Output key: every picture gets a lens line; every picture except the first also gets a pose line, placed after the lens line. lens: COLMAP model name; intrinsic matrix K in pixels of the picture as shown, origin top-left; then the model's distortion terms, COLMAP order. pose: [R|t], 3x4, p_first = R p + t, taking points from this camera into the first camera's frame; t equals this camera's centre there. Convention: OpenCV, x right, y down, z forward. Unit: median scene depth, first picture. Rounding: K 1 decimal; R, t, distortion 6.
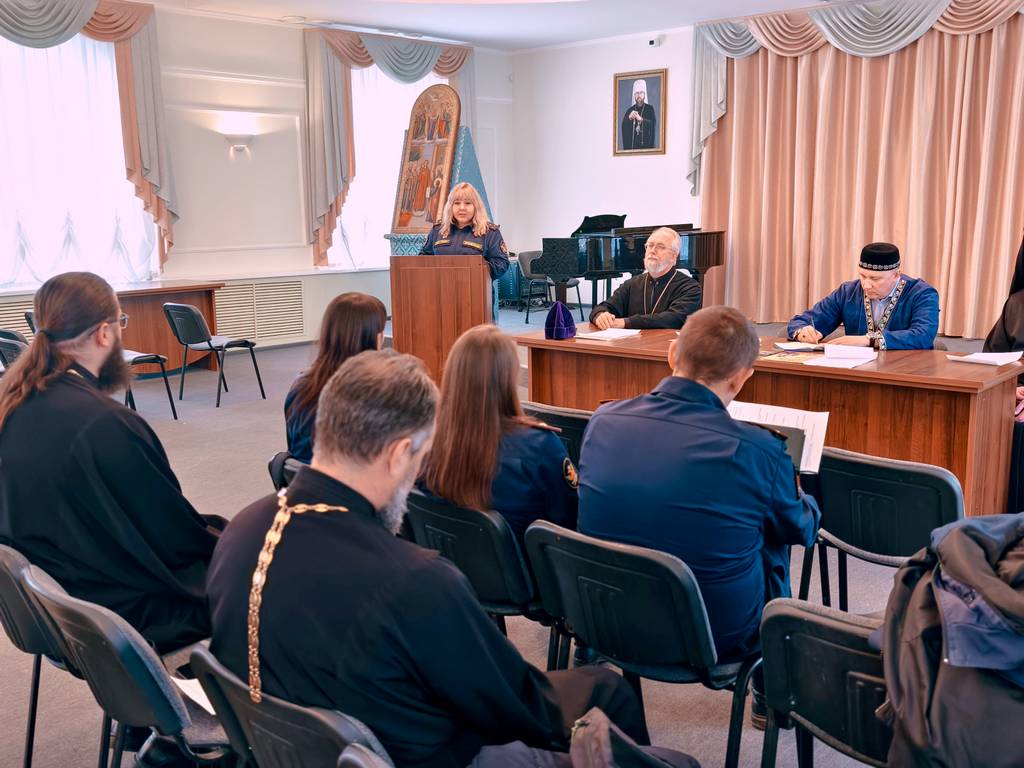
lens RADIAL K [[1018.9, 0, 512.0], [0, 1018.9, 384.0], [0, 0, 1]] dist [0.033272, -0.142049]
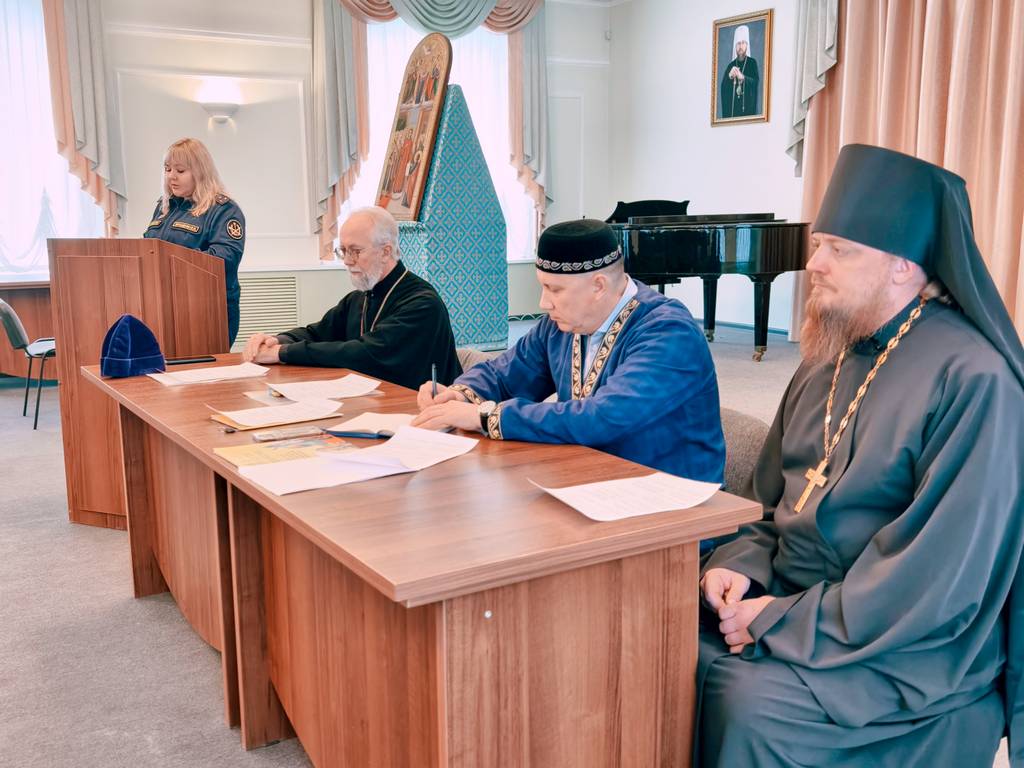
lens RADIAL K [[1018.9, 0, 512.0], [0, 1018.9, 384.0], [0, 0, 1]] dist [0.033272, -0.142049]
pose [[0.956193, 0.056819, -0.287170, 0.223475], [-0.056791, 0.998350, 0.008434, -0.030990], [0.287176, 0.008244, 0.957842, 0.253509]]
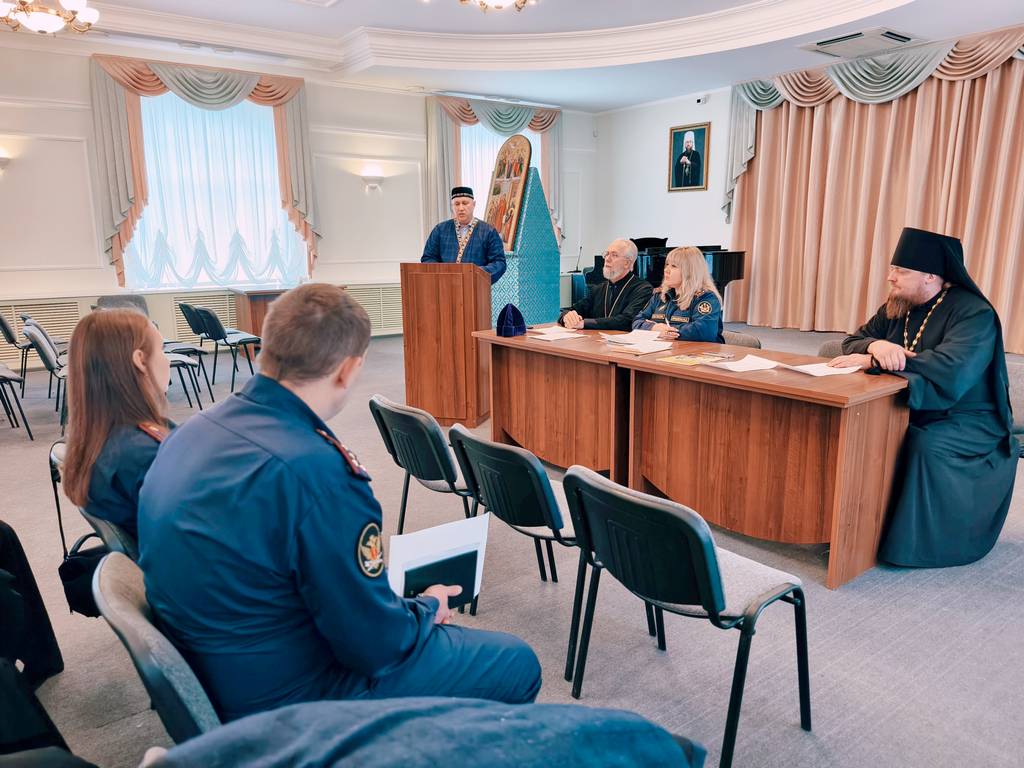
lens RADIAL K [[706.3, 0, 514.6], [0, 706.3, 379.6], [0, 0, 1]] dist [0.005472, -0.035009]
pose [[0.980844, 0.043836, -0.189798, 0.105762], [-0.039246, 0.998841, 0.027876, -0.009009], [0.190800, -0.019893, 0.981427, 0.112076]]
